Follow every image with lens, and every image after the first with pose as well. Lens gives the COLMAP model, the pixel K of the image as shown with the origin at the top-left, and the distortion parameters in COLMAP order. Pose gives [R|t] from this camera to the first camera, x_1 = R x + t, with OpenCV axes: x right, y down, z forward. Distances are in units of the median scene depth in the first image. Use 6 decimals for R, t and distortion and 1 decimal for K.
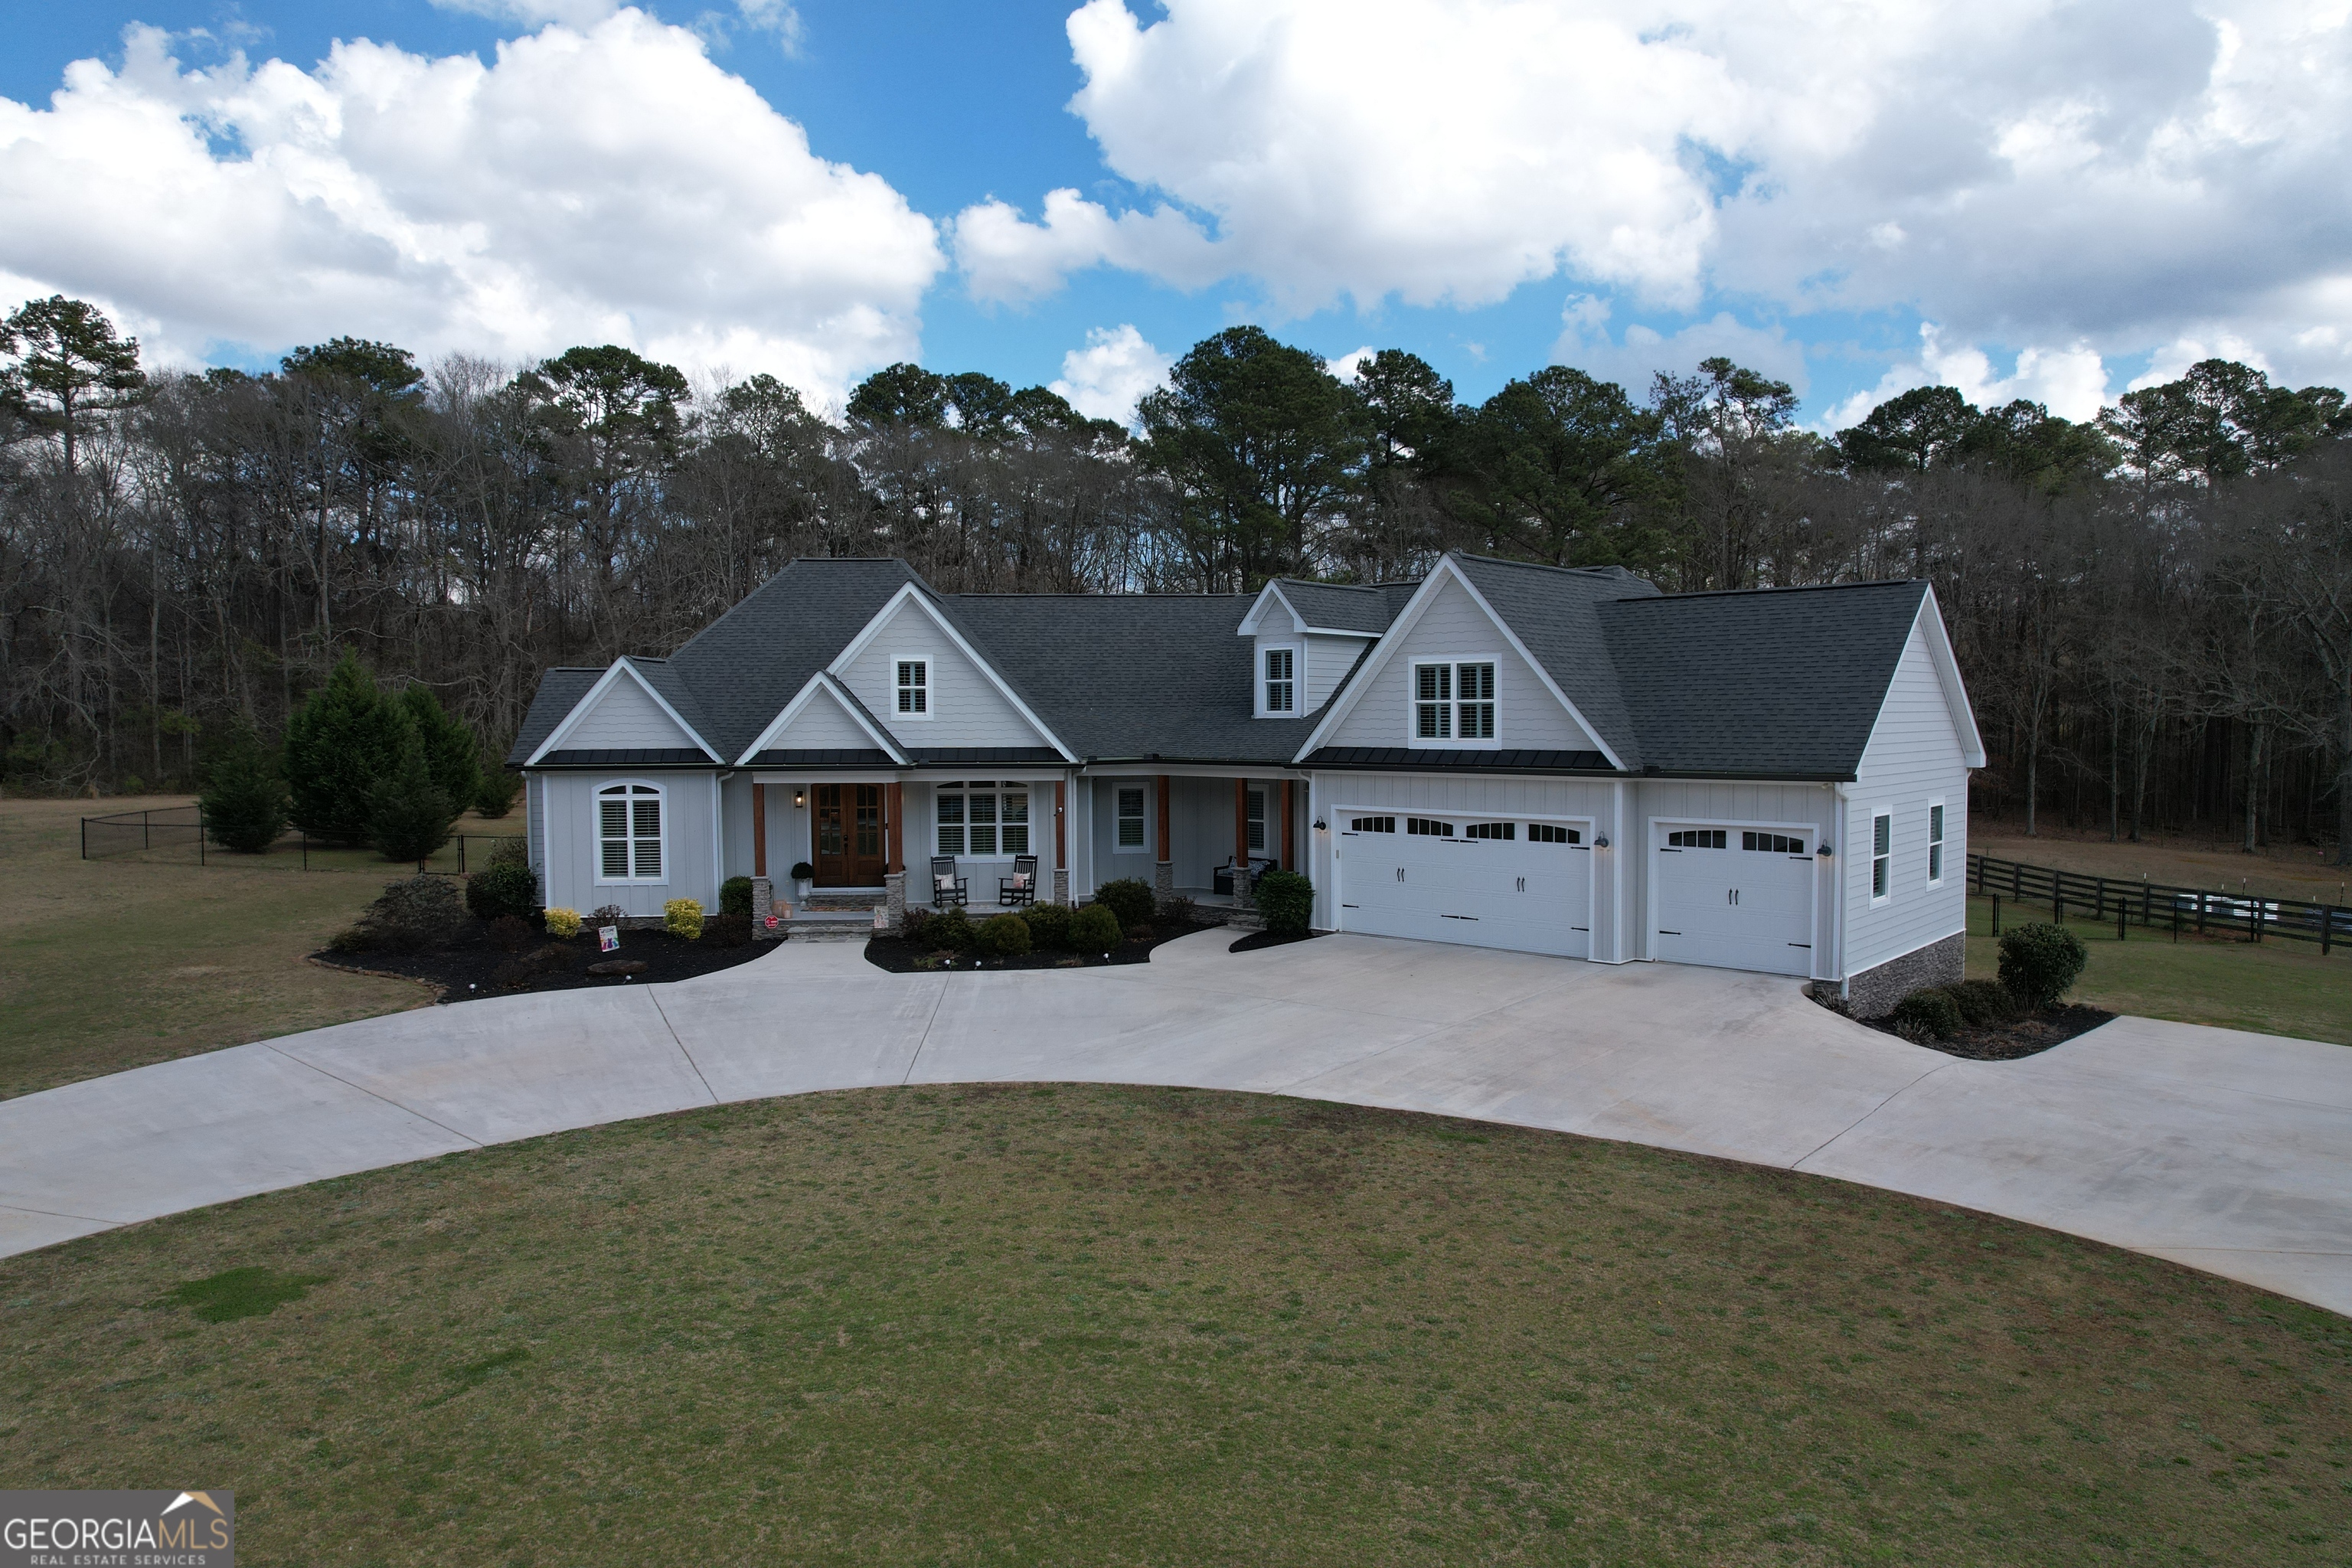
lens RADIAL K [[1506.8, 0, 1180.5], [0, 1506.8, 776.3], [0, 0, 1]] dist [-0.073482, 0.066275]
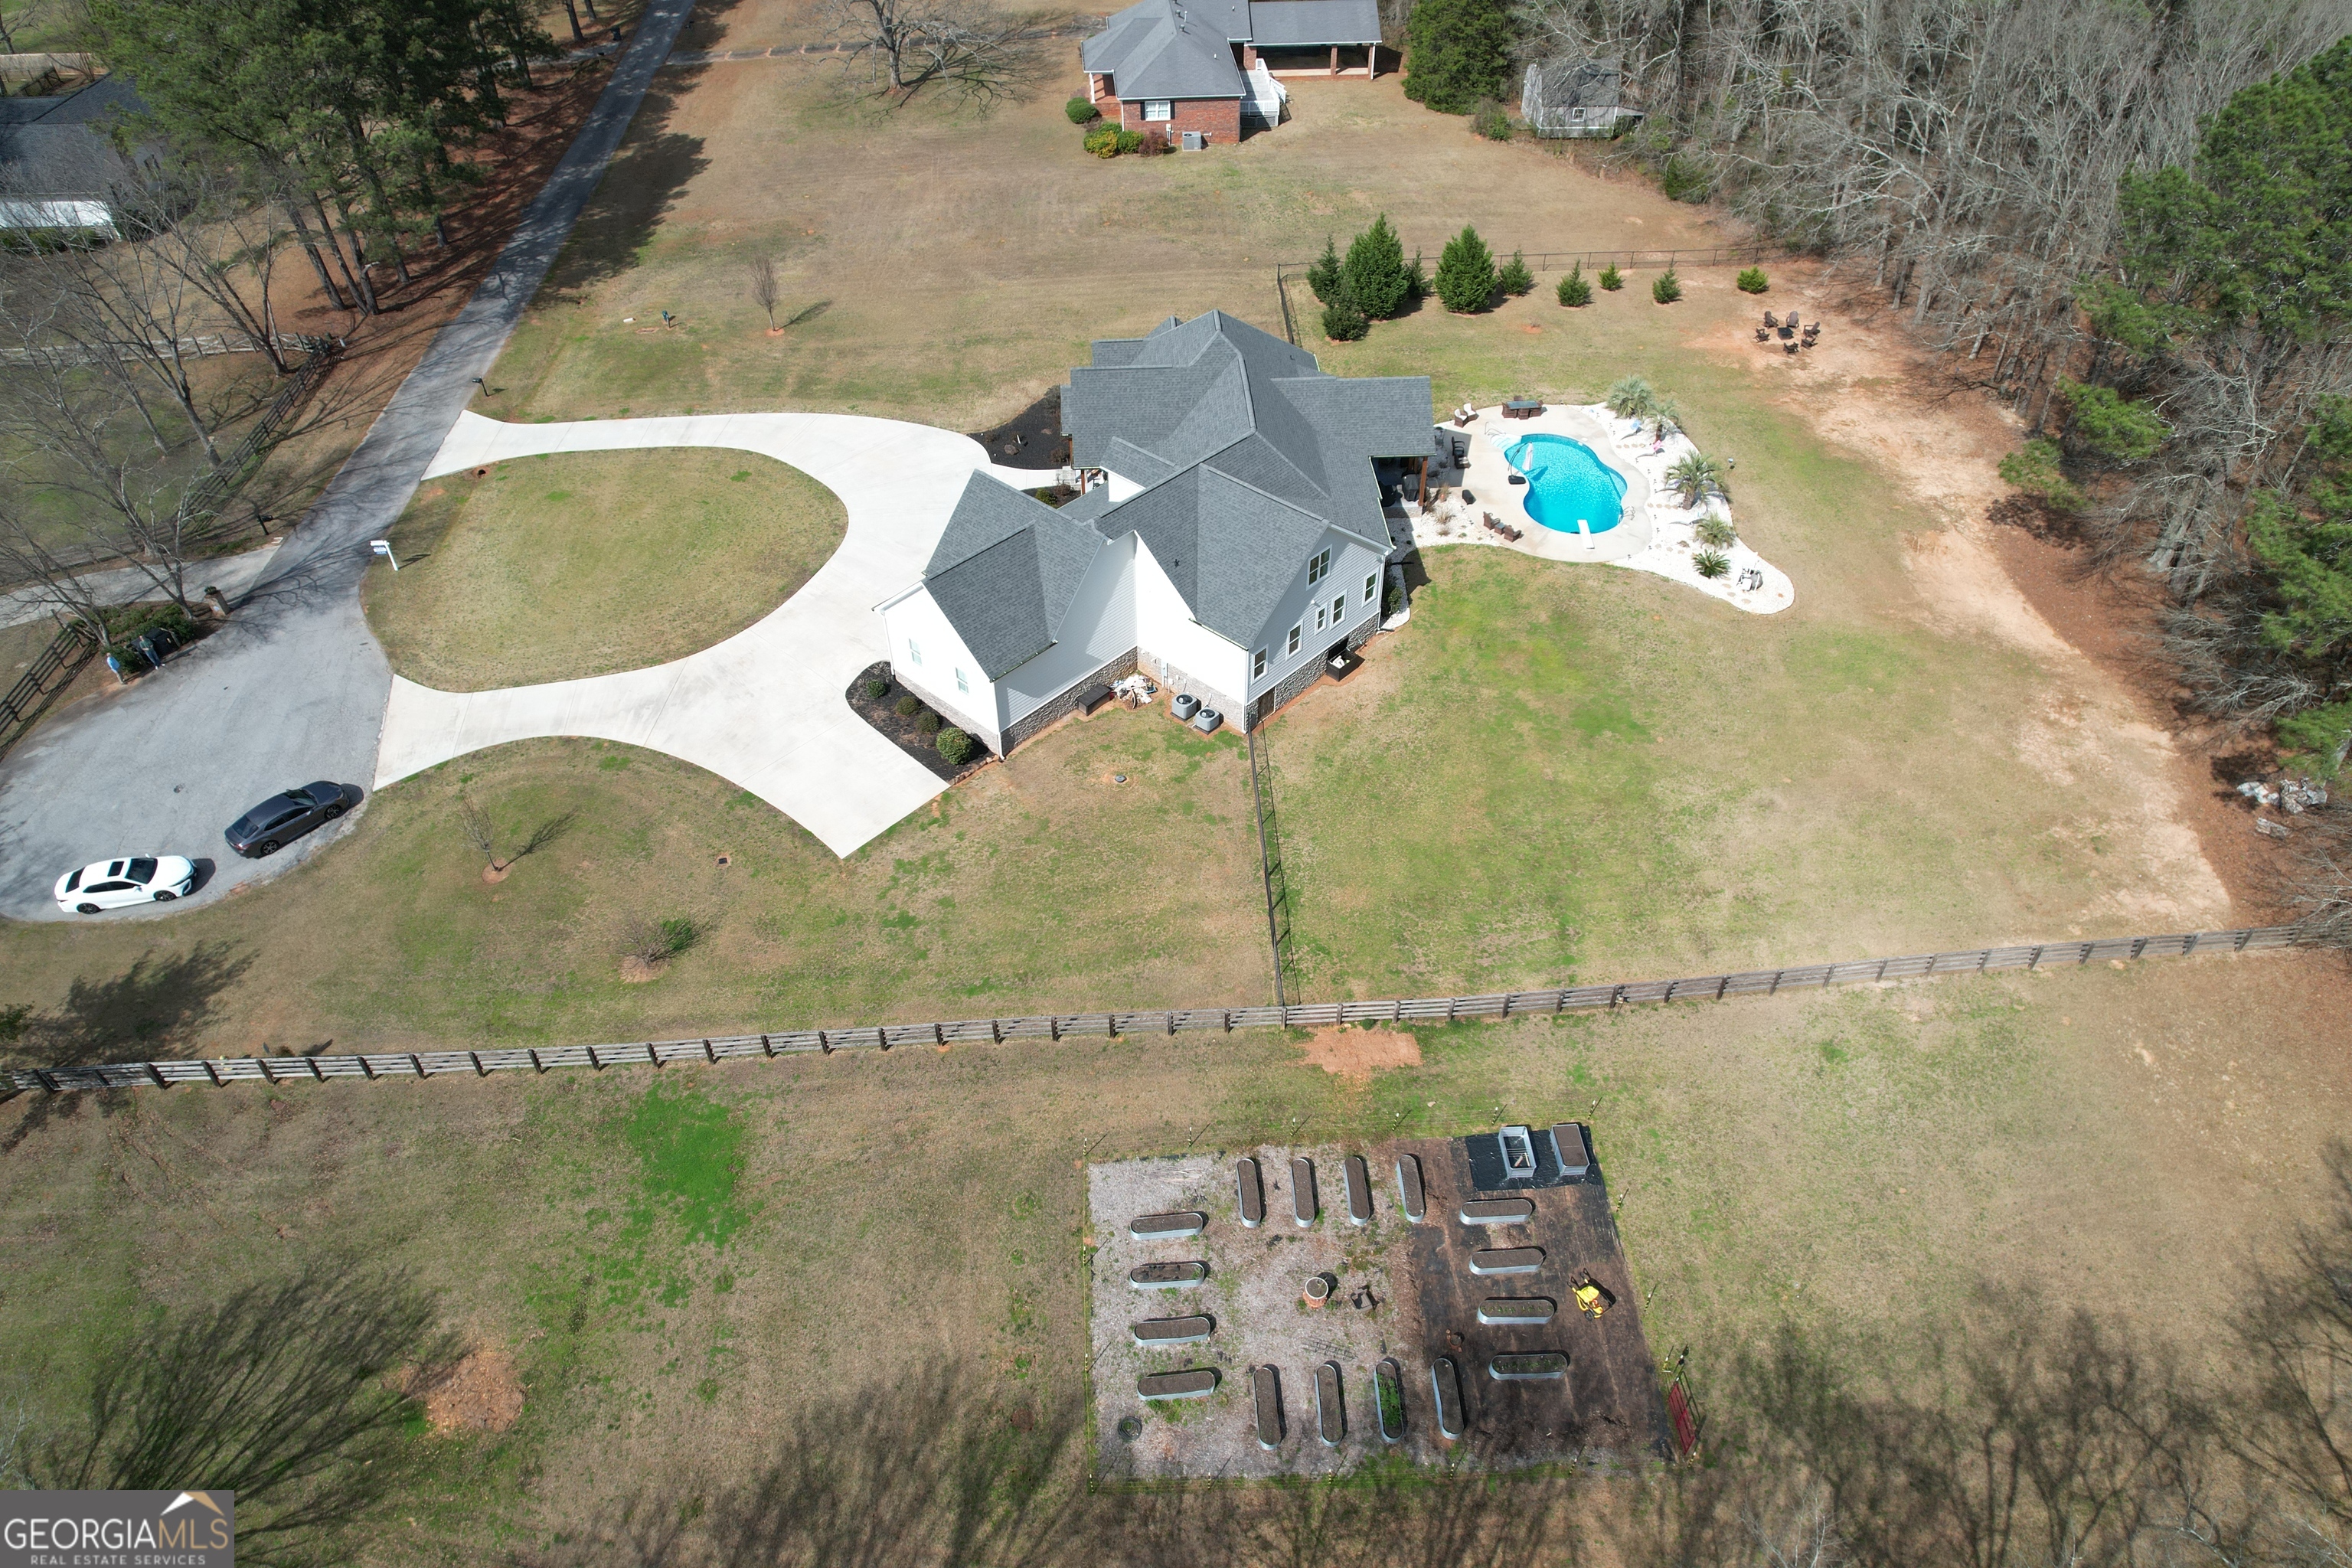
lens RADIAL K [[1506.8, 0, 1180.5], [0, 1506.8, 776.3], [0, 0, 1]] dist [-0.073482, 0.066275]
pose [[-0.004162, 0.667195, -0.744872, 2.469611], [-0.035806, 0.744301, 0.666884, -1.502324], [0.999350, 0.029446, 0.020792, 1.341357]]
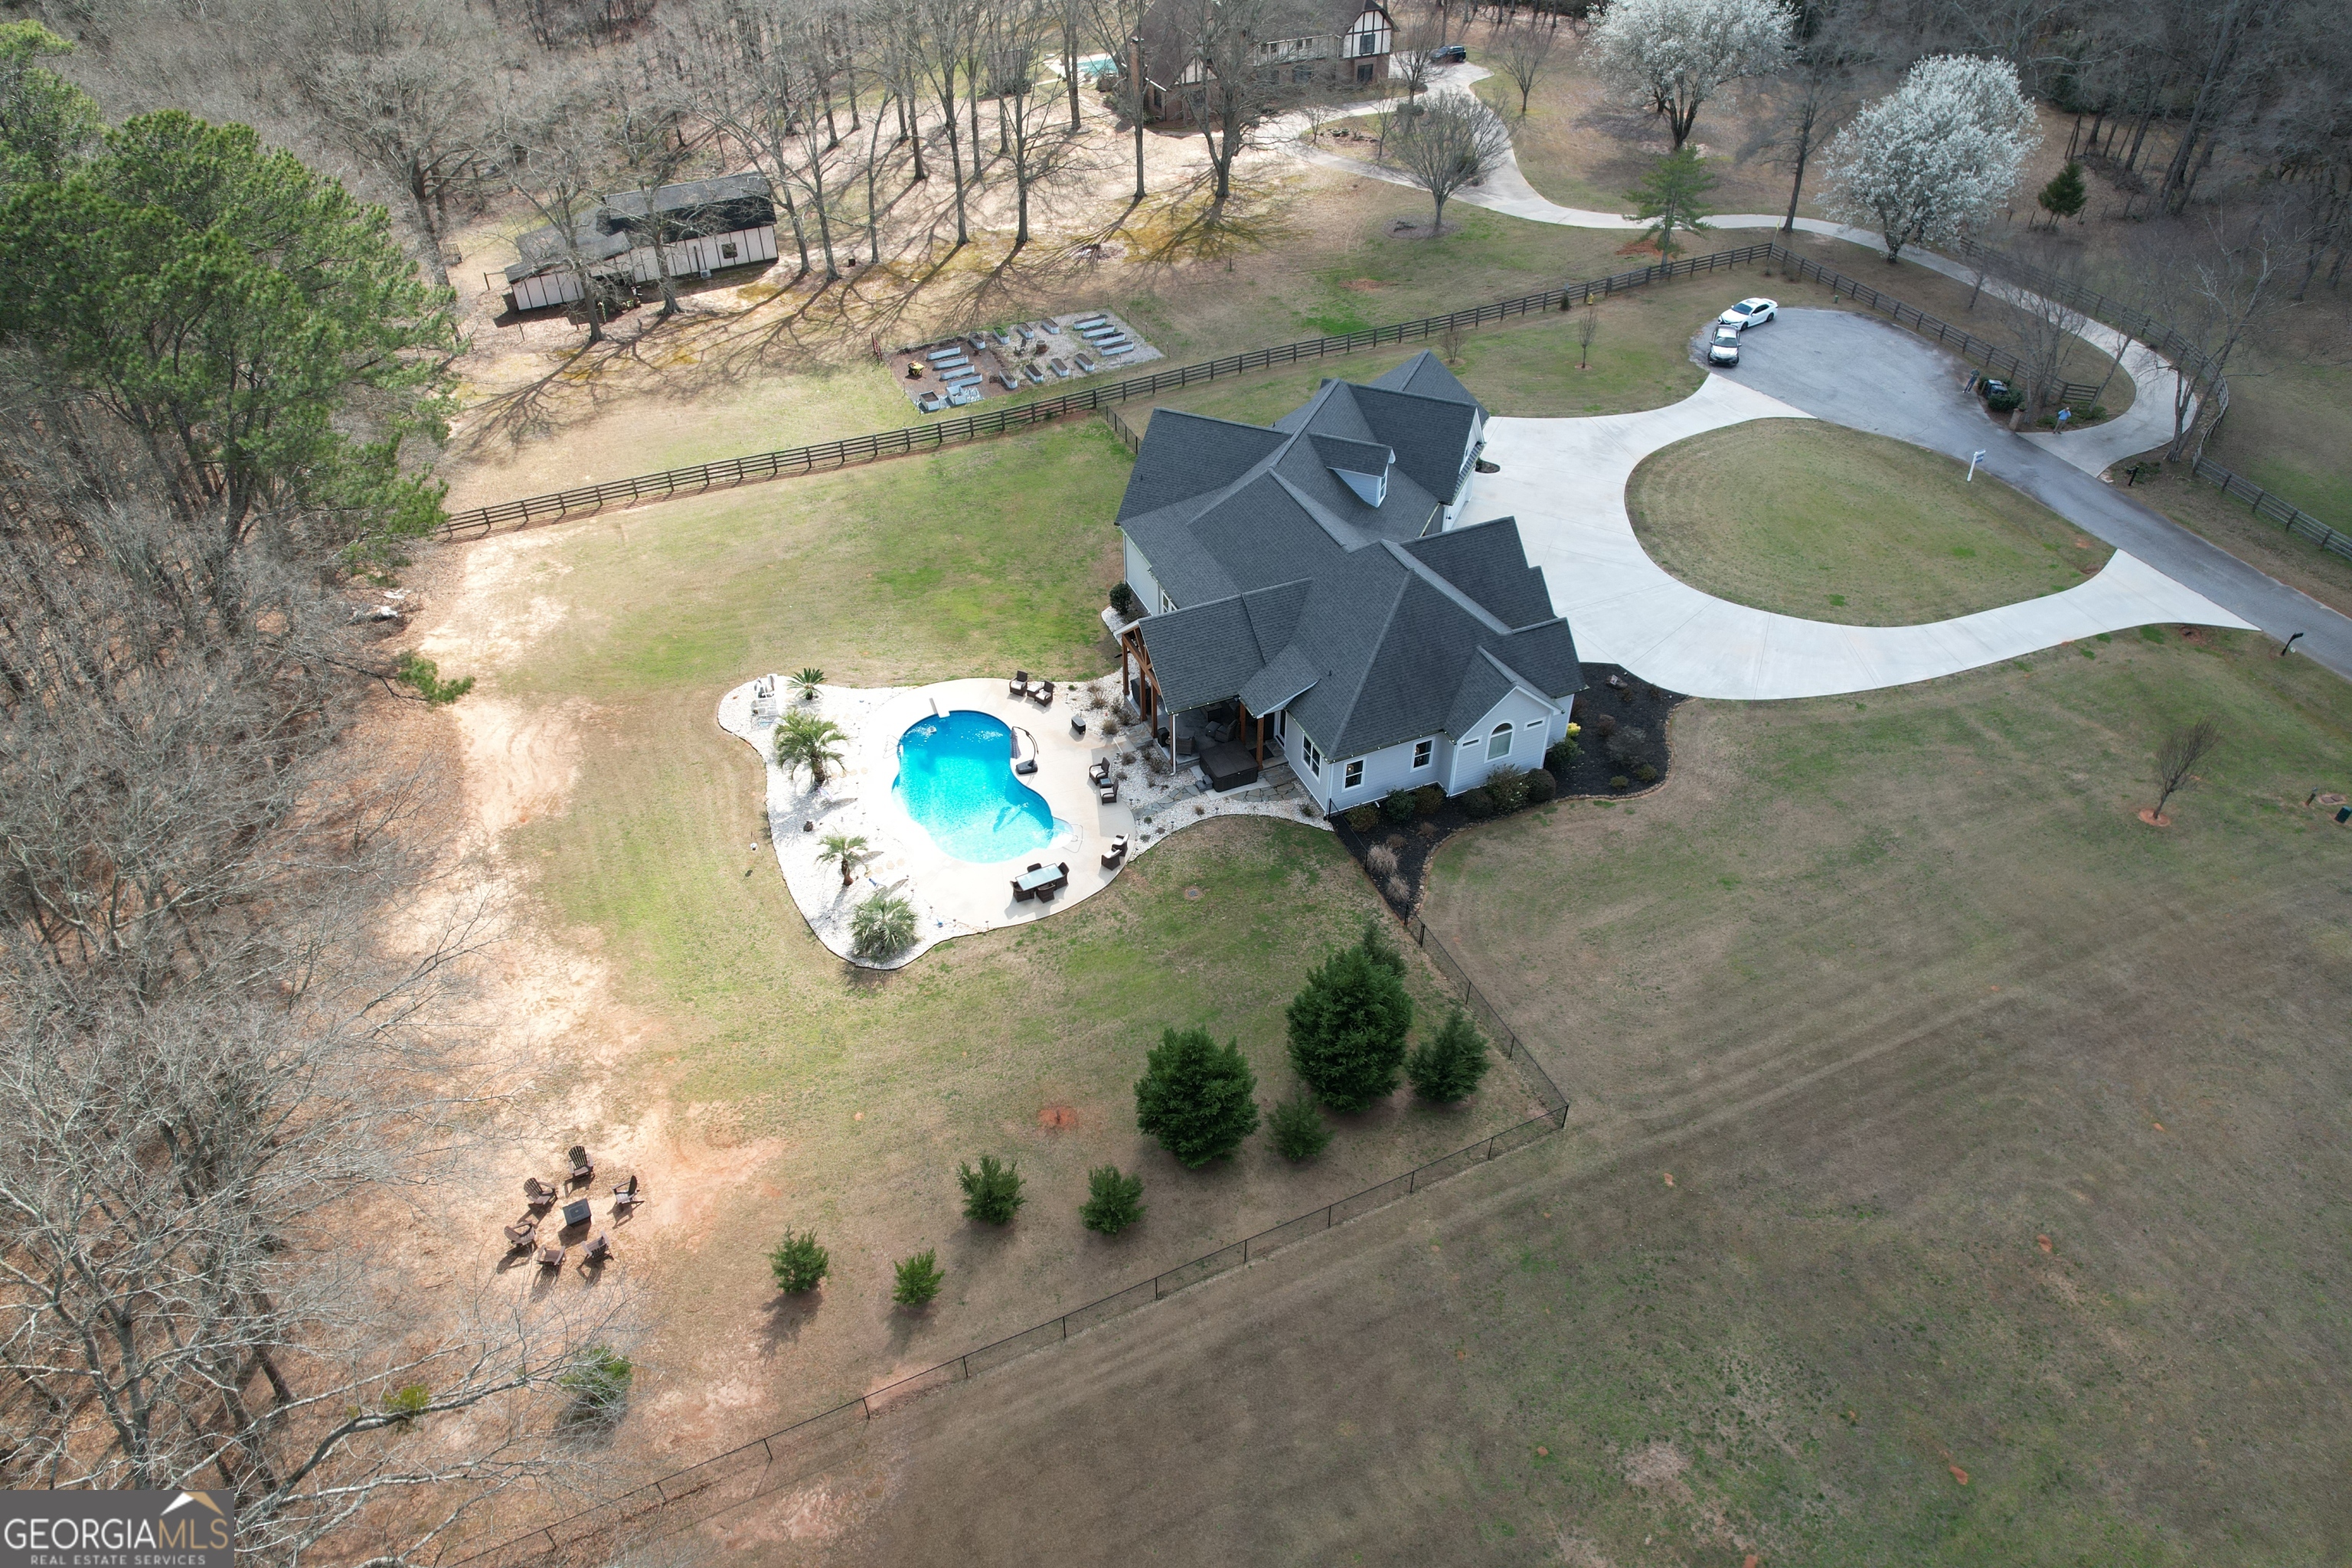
lens RADIAL K [[1506.8, 0, 1180.5], [0, 1506.8, 776.3], [0, 0, 1]] dist [-0.073482, 0.066275]
pose [[-0.339908, -0.599819, 0.724348, -2.175161], [0.048167, 0.758093, 0.650365, -1.532396], [-0.939224, 0.255954, -0.228791, 2.422354]]
